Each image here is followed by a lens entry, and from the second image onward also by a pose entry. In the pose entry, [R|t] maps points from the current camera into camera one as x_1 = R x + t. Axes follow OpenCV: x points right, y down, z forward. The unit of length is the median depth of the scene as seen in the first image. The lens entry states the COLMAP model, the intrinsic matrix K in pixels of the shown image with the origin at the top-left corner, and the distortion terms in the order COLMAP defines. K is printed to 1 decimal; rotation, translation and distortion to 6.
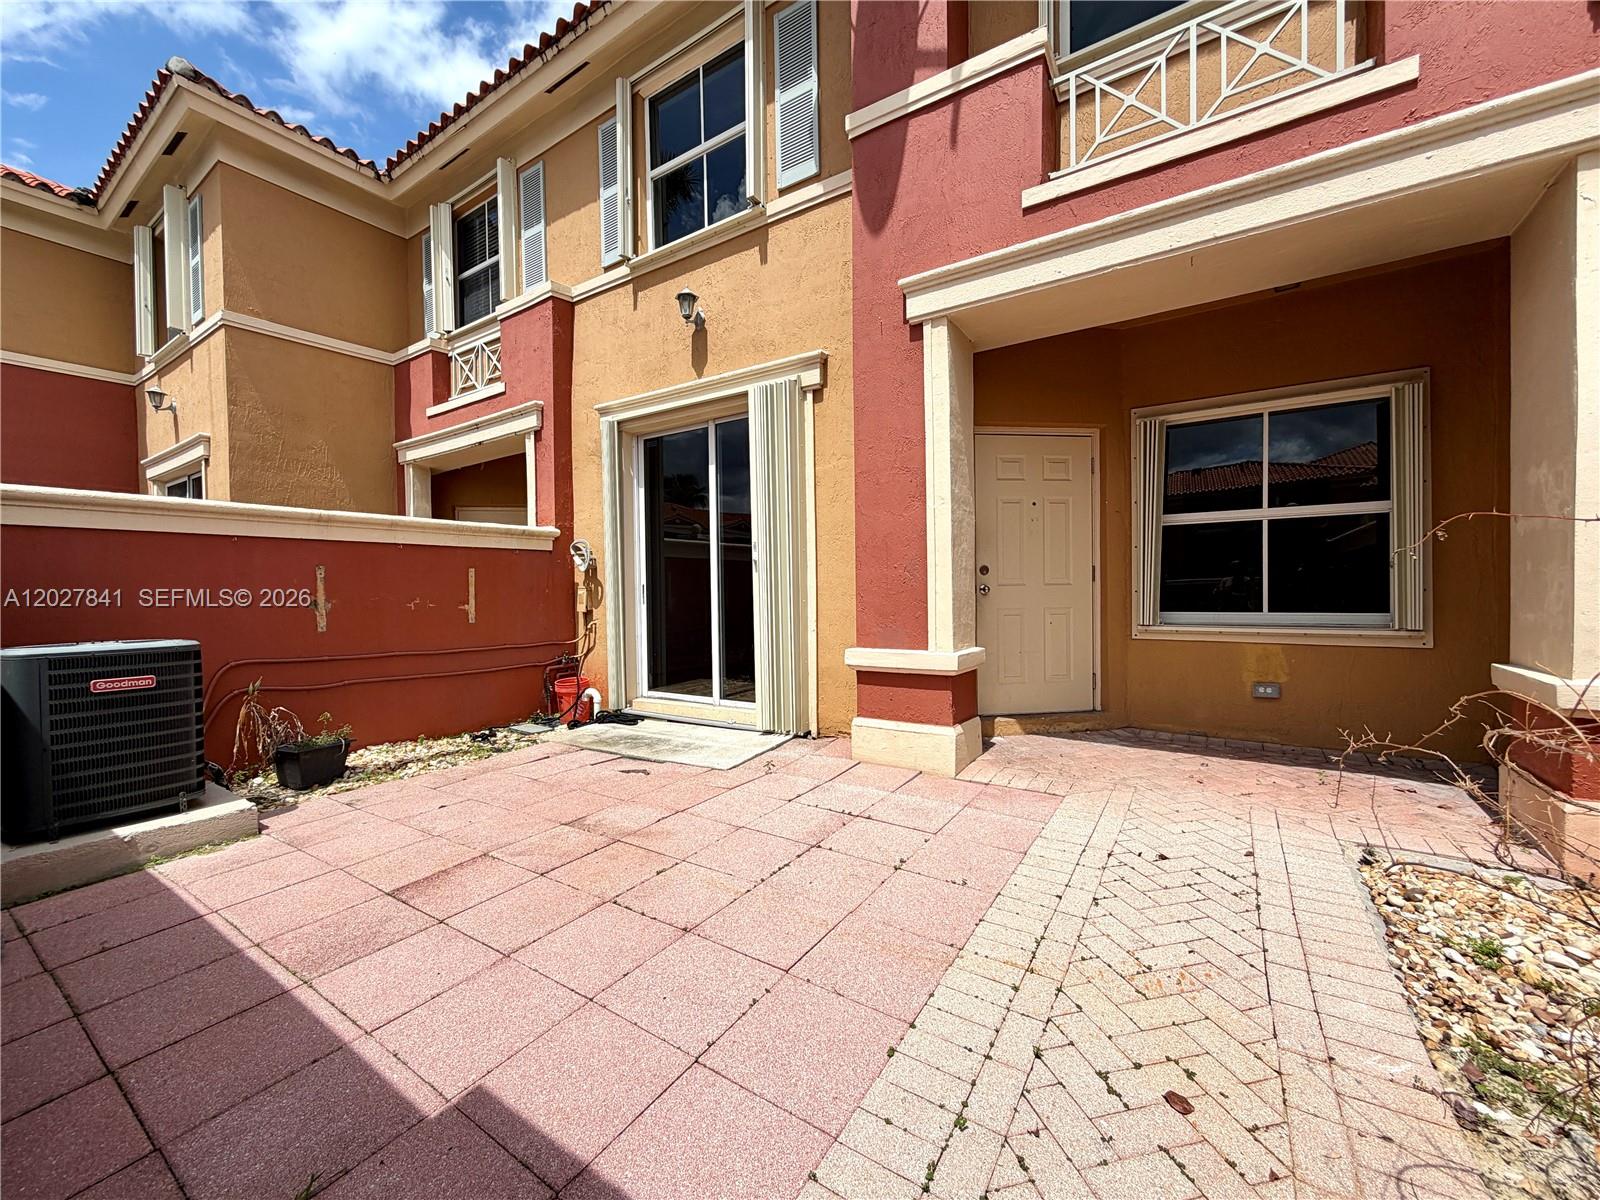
lens RADIAL K [[612.4, 0, 823.3], [0, 612.4, 593.0], [0, 0, 1]] dist [0.013305, 0.000075]
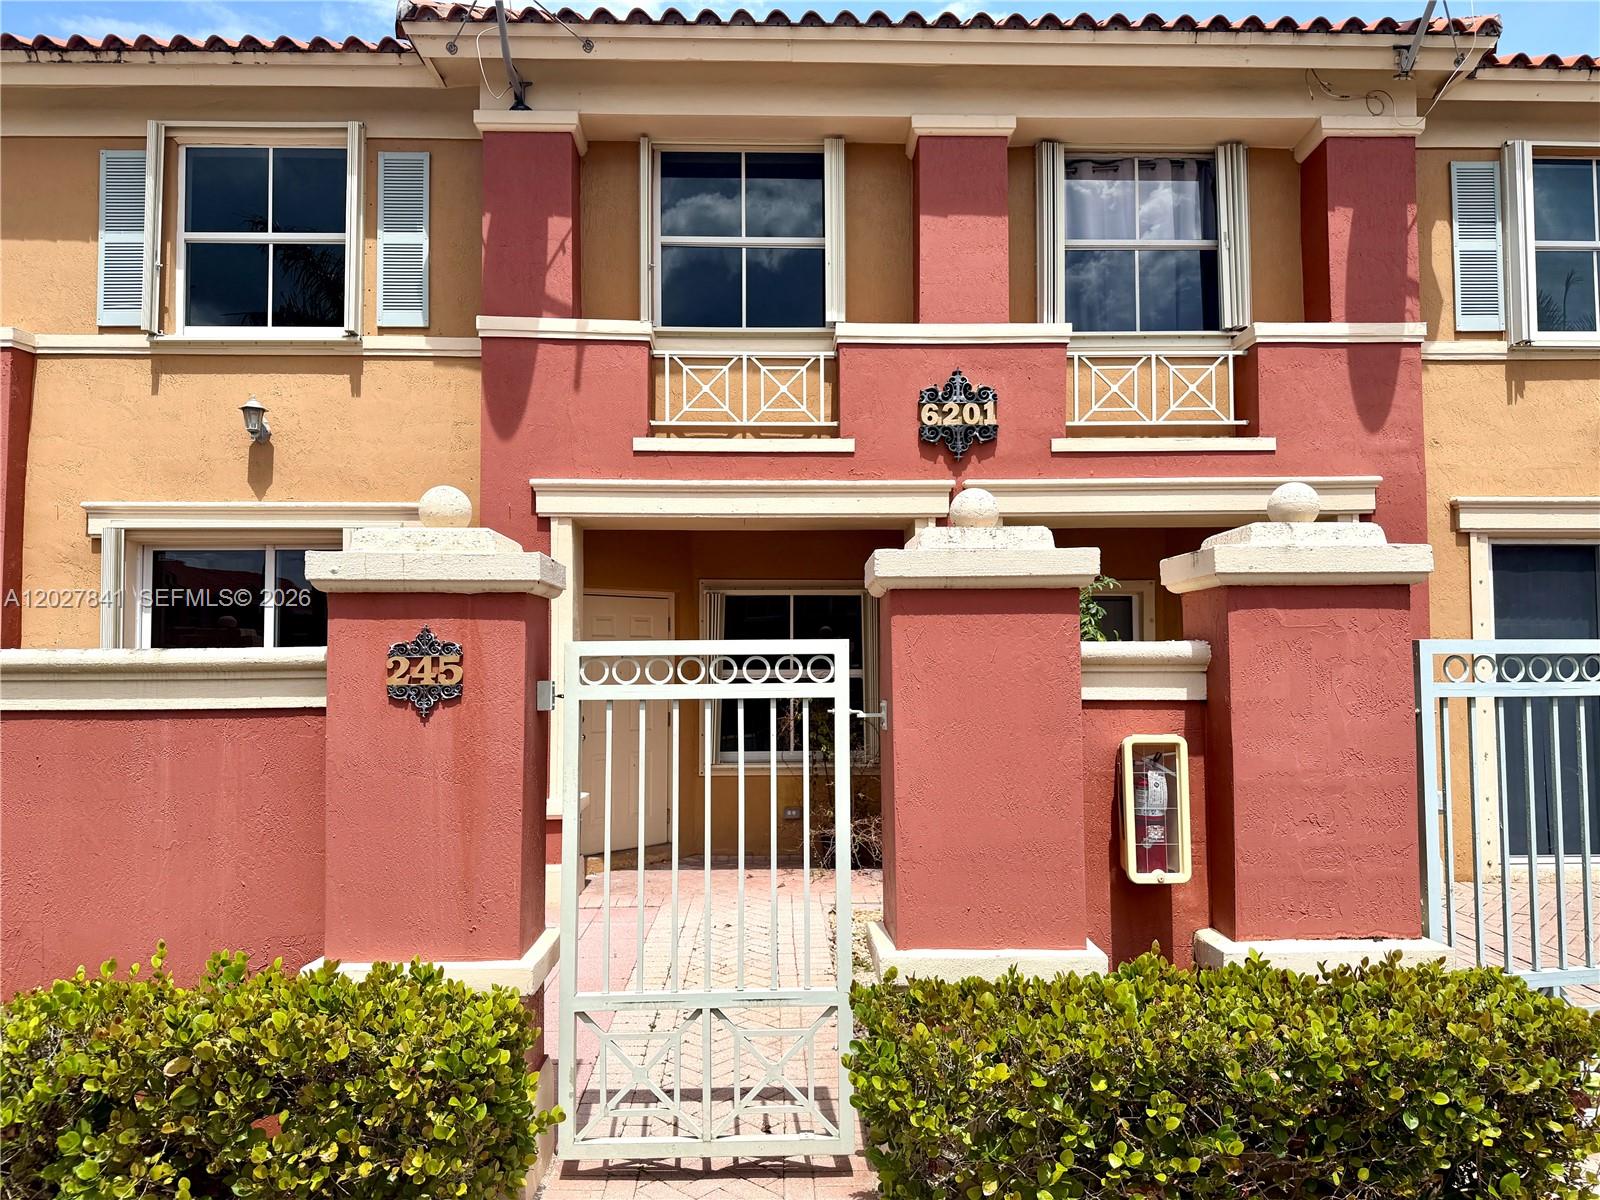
lens RADIAL K [[1126.6, 0, 800.0], [0, 1126.6, 600.0], [0, 0, 1]] dist [-0.004214, -0.005451]
pose [[0.827696, 0.036558, 0.559985, -0.499801], [0.000669, 0.997811, -0.066130, -0.108309], [-0.561176, 0.055110, 0.825859, -0.809654]]
